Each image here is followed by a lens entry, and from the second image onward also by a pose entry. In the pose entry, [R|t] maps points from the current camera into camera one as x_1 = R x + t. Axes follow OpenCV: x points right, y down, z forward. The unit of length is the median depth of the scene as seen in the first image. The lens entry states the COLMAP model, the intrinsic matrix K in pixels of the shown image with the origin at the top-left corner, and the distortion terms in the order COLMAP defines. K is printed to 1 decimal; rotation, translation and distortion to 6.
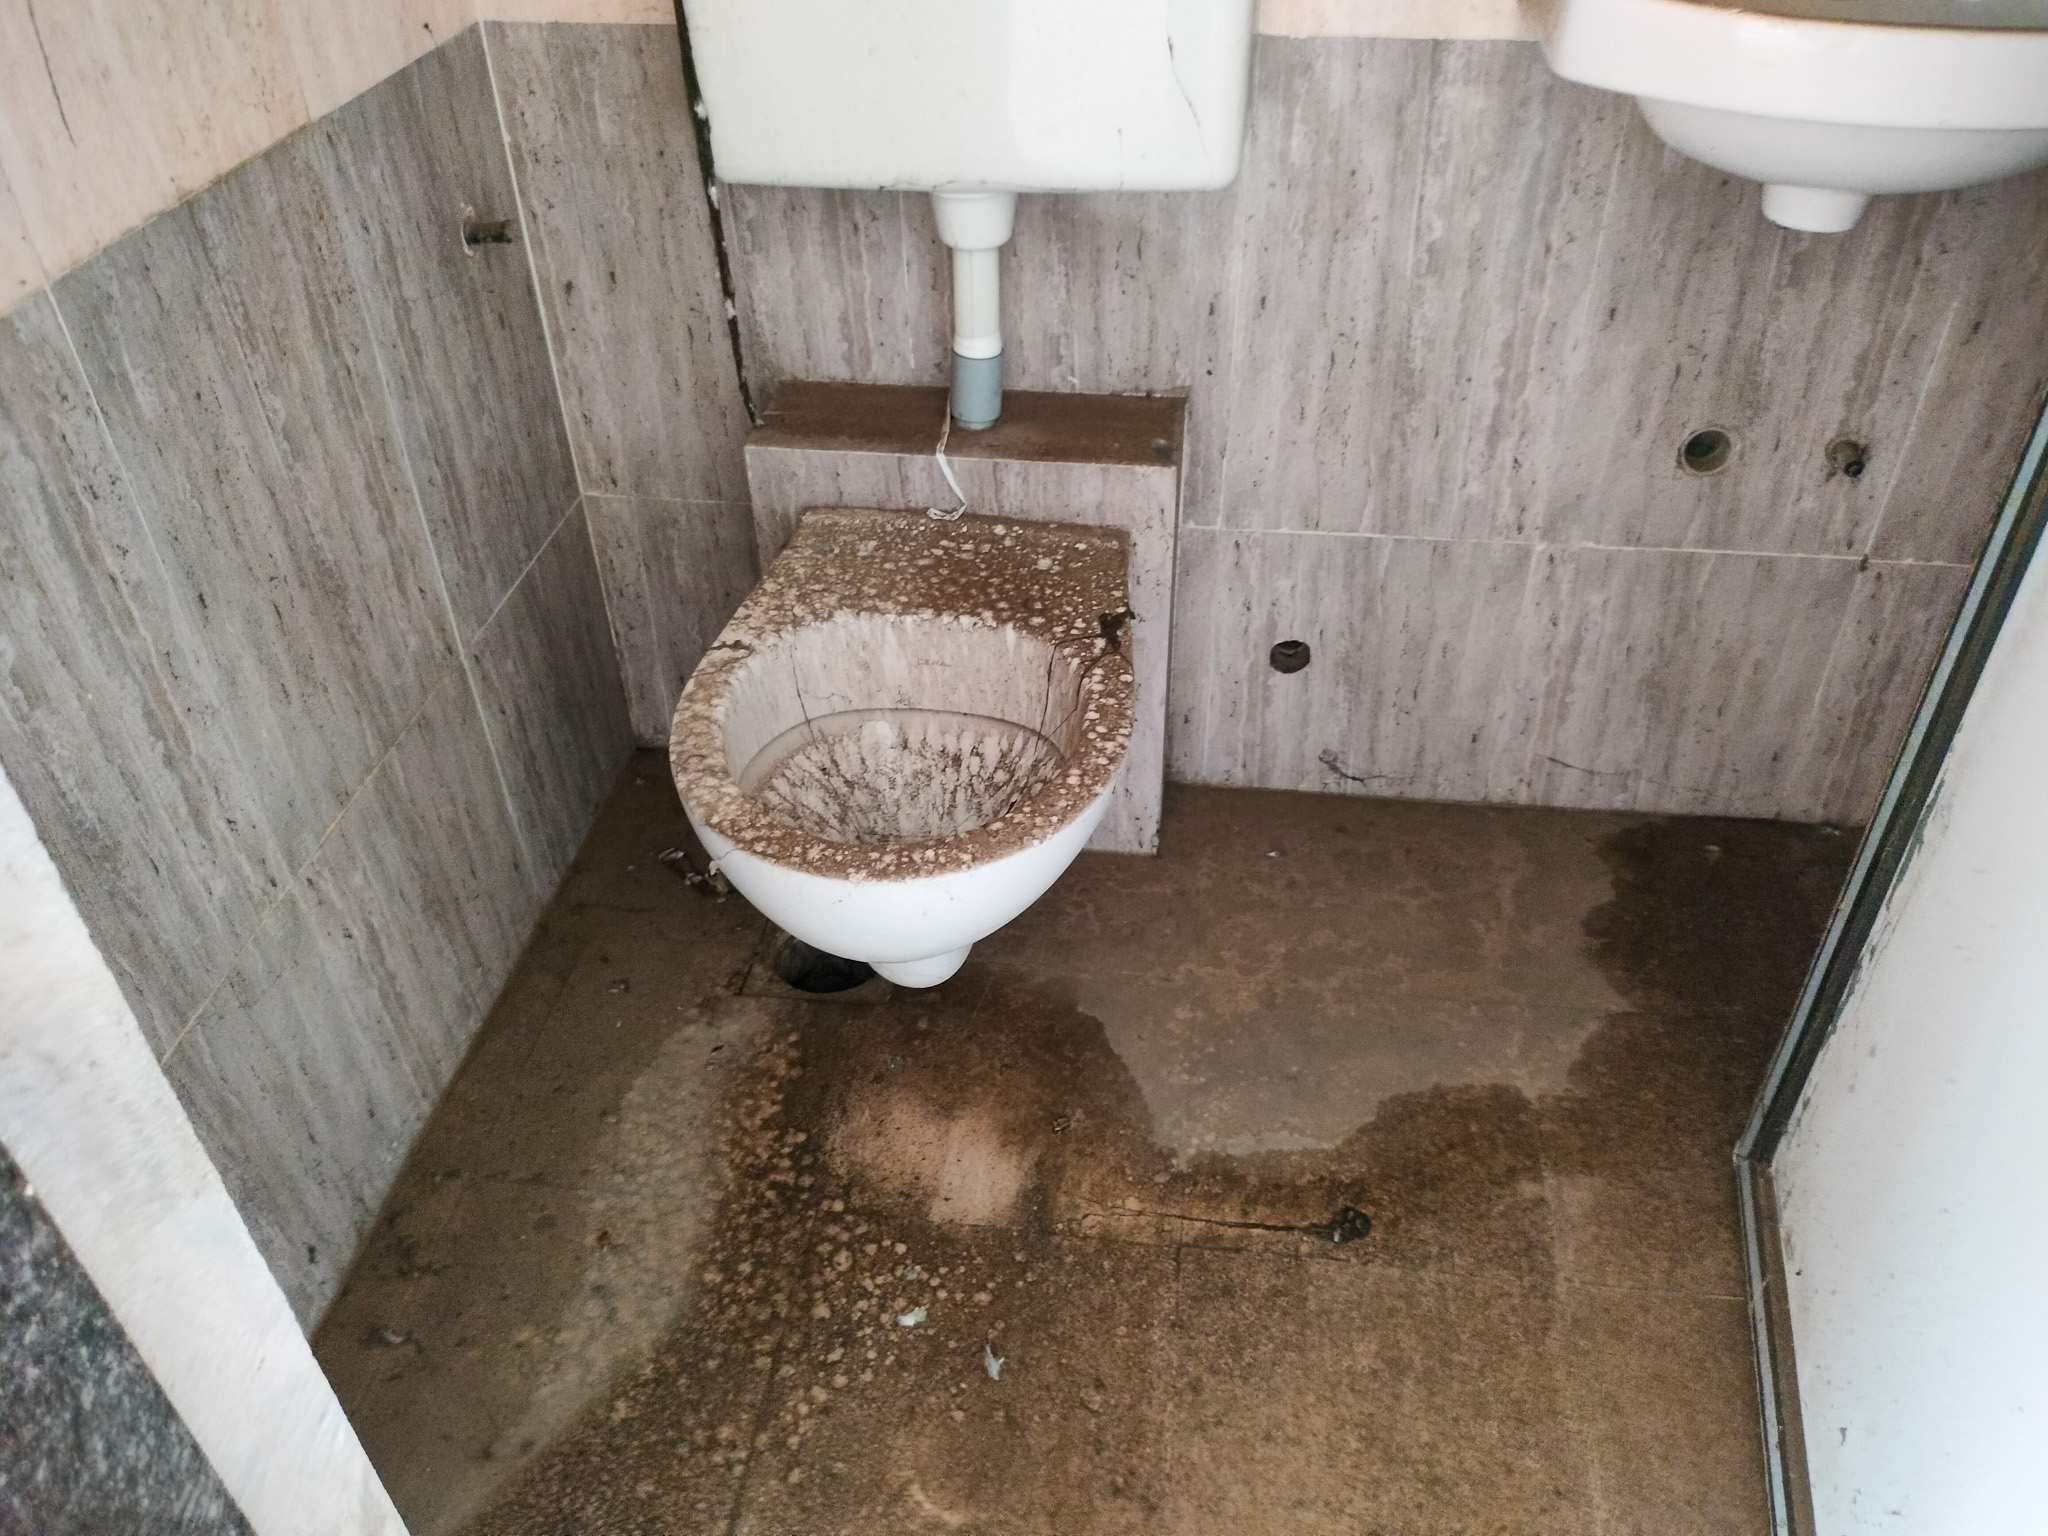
lens RADIAL K [[1542.6, 0, 1068.8], [0, 1542.6, 782.9], [0, 0, 1]] dist [0.045304, -0.062740]
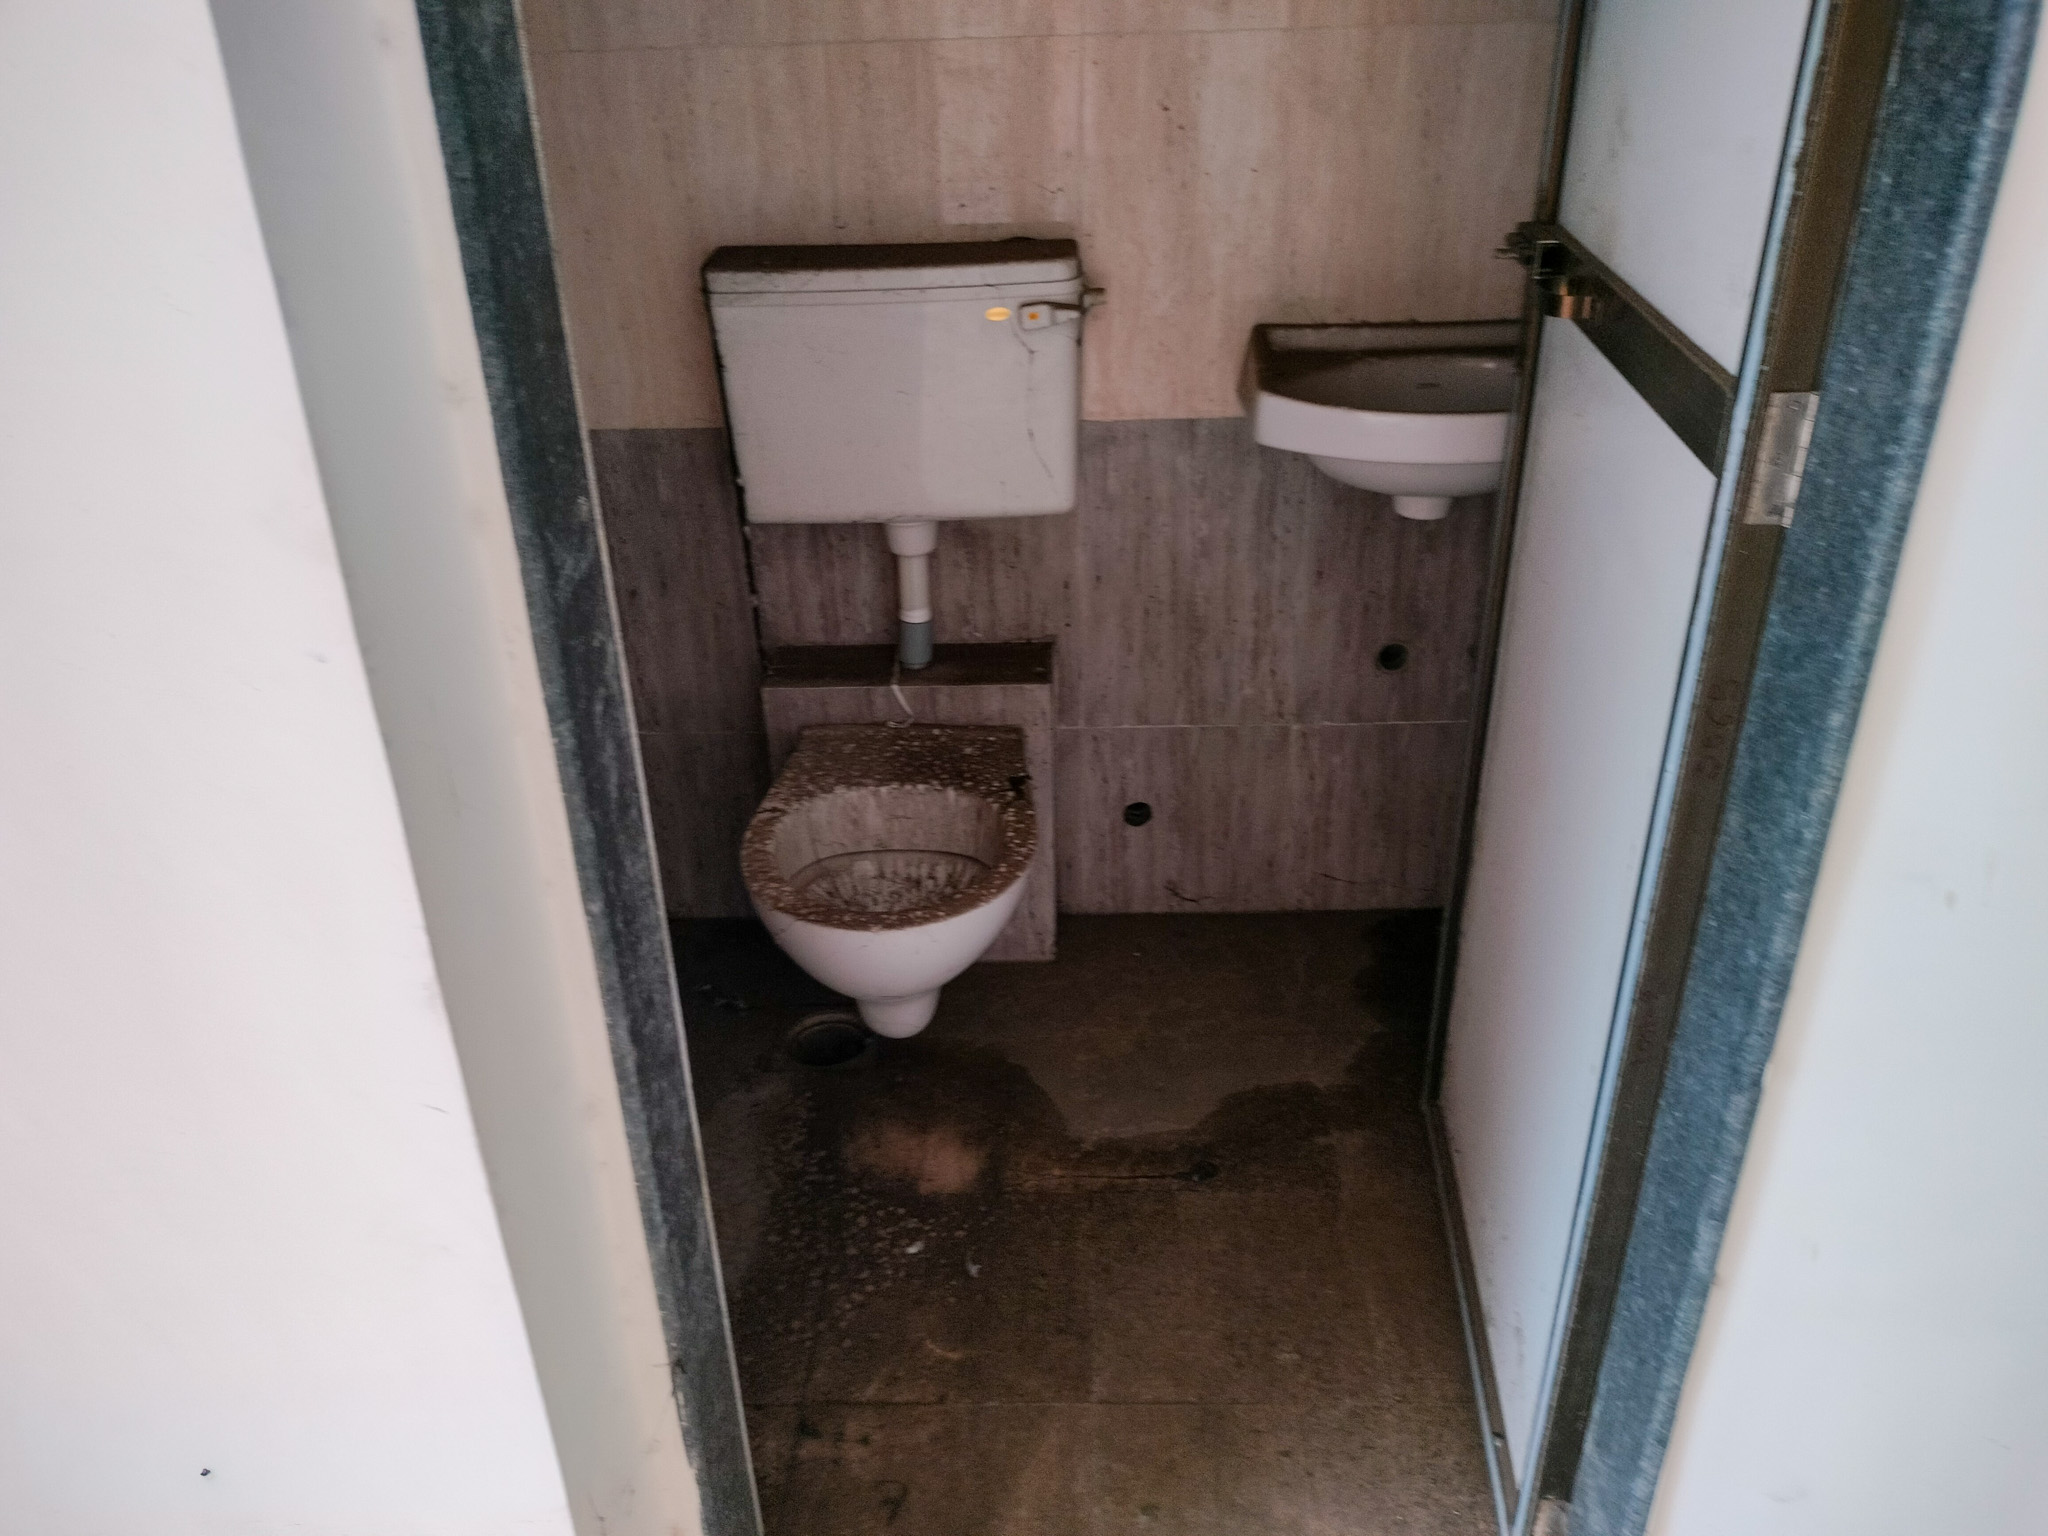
lens RADIAL K [[1542.6, 0, 1023.6], [0, 1542.6, 785.5], [0, 0, 1]] dist [0.045304, -0.062740]
pose [[0.996606, -0.058317, 0.058092, -0.052319], [0.067709, 0.982116, -0.175681, 0.162452], [-0.046808, 0.179019, 0.982732, -0.487530]]
